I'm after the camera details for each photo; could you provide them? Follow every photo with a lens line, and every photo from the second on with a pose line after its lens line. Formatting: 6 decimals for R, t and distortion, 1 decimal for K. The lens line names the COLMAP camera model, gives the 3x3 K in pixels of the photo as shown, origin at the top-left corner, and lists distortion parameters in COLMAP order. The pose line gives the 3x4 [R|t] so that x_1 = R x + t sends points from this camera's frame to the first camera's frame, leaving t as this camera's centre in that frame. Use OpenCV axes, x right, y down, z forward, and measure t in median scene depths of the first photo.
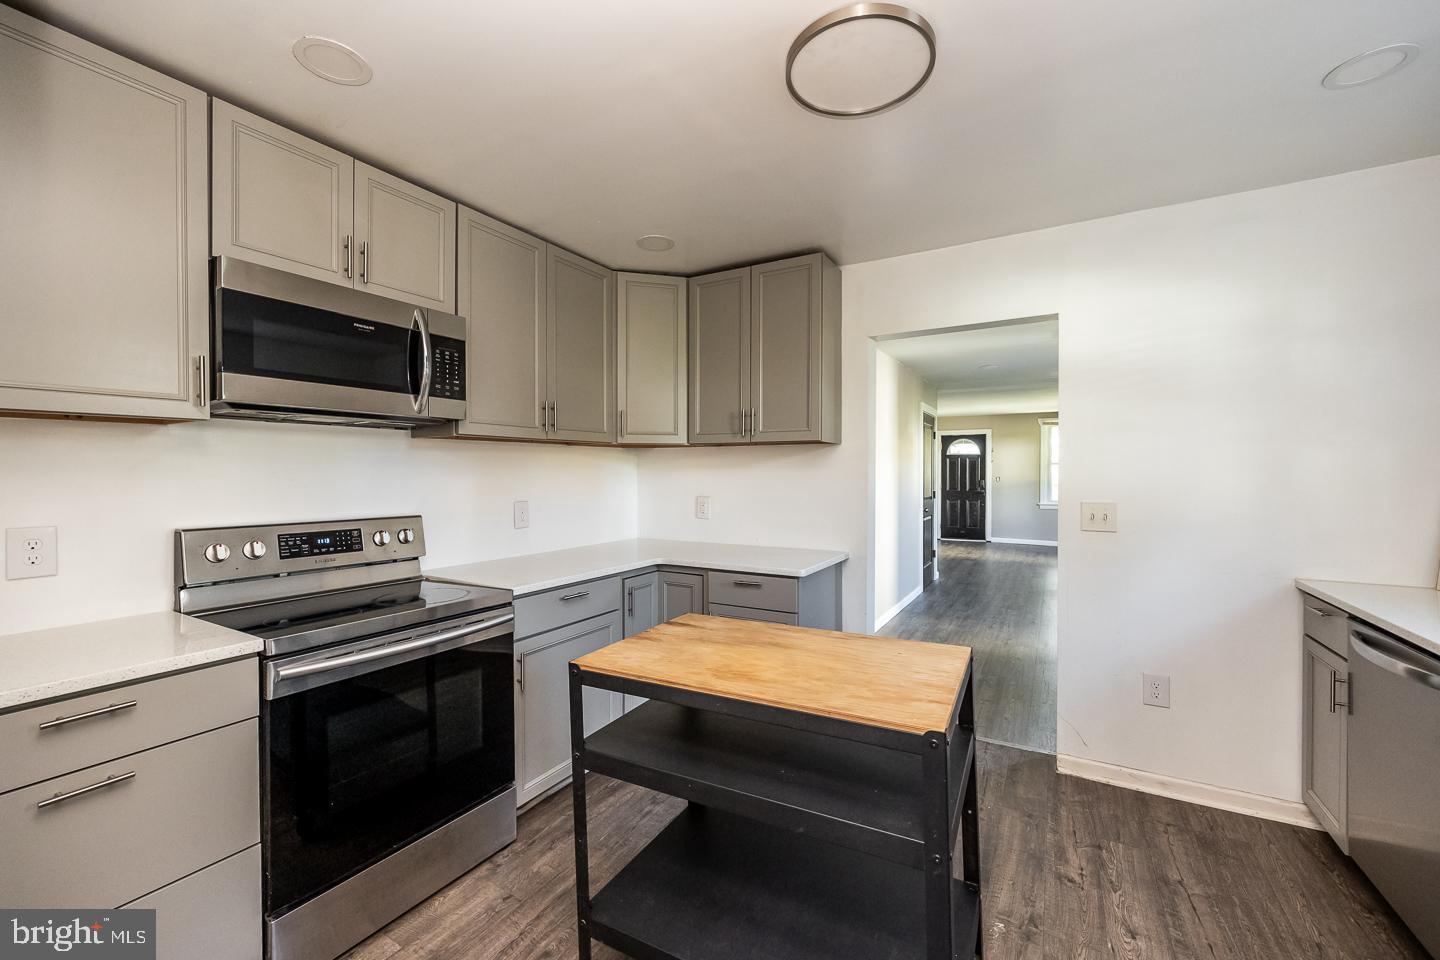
lens RADIAL K [[582.6, 0, 721.0], [0, 582.6, 473.9], [0, 0, 1]] dist [-0.004341, 0.000916]
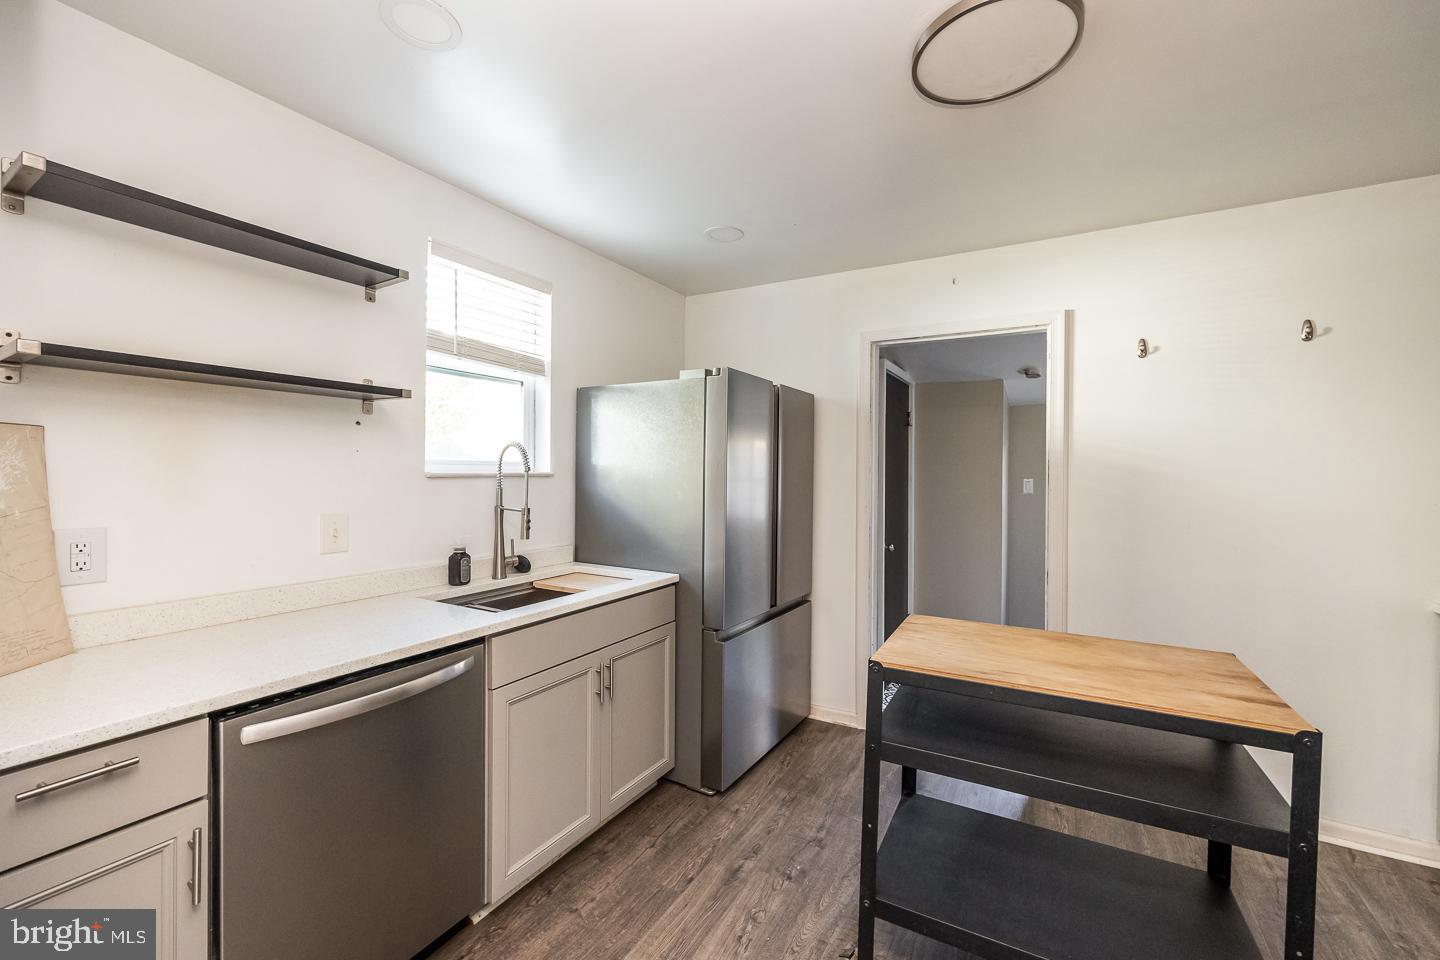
lens RADIAL K [[582.6, 0, 742.9], [0, 582.6, 478.5], [0, 0, 1]] dist [-0.004341, 0.000916]
pose [[-0.999539, -0.002524, -0.030261, 0.464326], [-0.002952, 0.999896, 0.014111, -0.018859], [0.030222, 0.014194, -0.999442, 1.352023]]
